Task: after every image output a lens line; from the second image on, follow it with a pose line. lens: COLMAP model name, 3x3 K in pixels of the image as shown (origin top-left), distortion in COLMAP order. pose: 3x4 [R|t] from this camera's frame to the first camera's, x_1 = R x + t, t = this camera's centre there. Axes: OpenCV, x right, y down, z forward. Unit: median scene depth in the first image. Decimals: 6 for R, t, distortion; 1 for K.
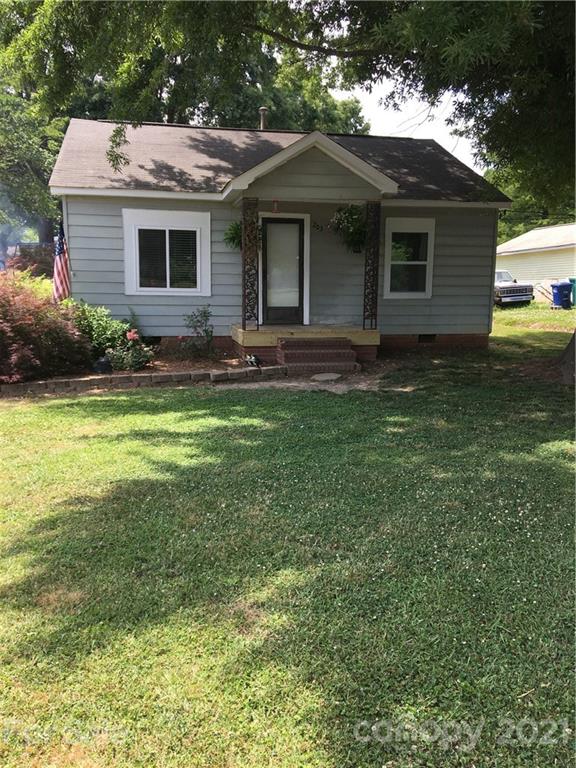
lens RADIAL K [[646.6, 0, 288.0], [0, 646.6, 384.0], [0, 0, 1]] dist [0.087603, -0.002334]
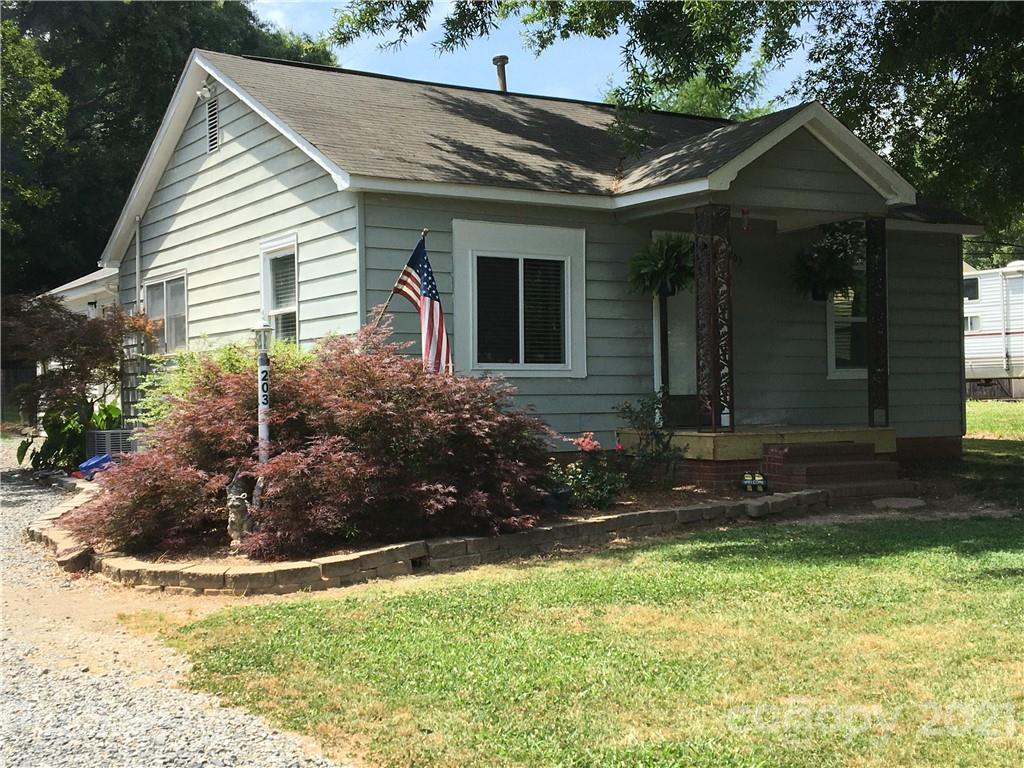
lens RADIAL K [[1304.3, 0, 512.0], [0, 1304.3, 384.0], [0, 0, 1]] dist [0.093486, 0.013514]
pose [[0.935099, -0.017631, 0.353947, -0.575588], [0.072843, 0.986998, -0.143278, 0.022302], [-0.346819, 0.159762, 0.924226, 0.011426]]
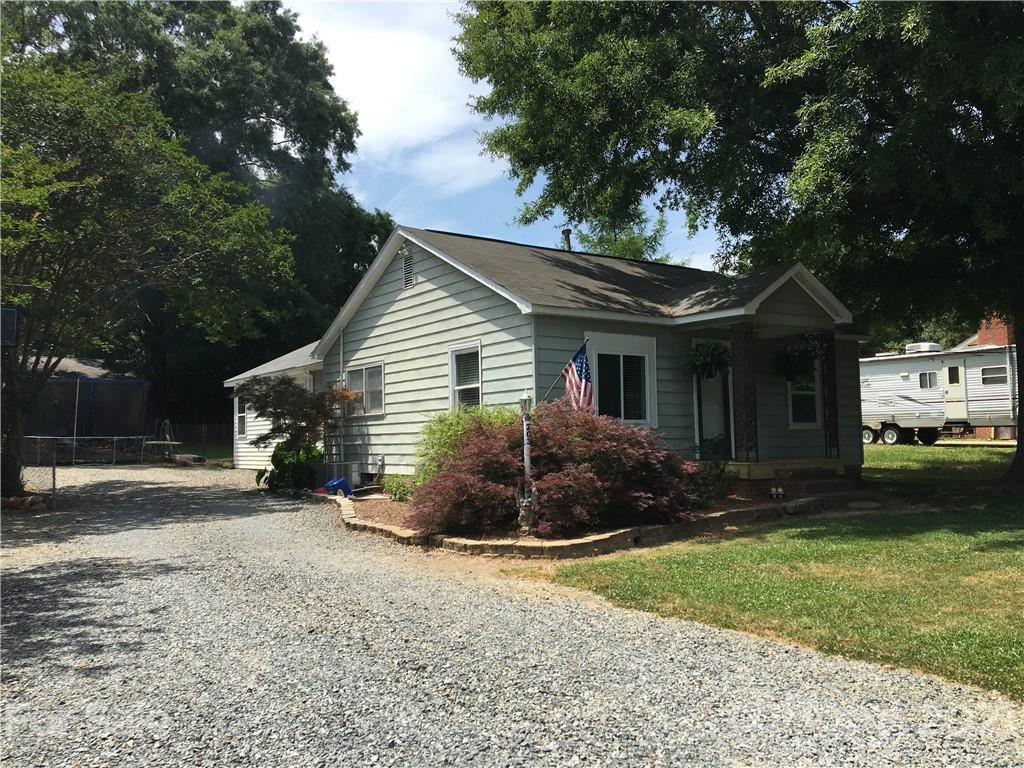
lens RADIAL K [[862.1, 0, 512.0], [0, 862.1, 384.0], [0, 0, 1]] dist [0.087603, -0.002334]
pose [[0.909777, 0.004131, 0.415078, -0.801185], [0.084477, 0.977182, -0.194884, 0.017752], [-0.406411, 0.212365, 0.888668, 0.025621]]
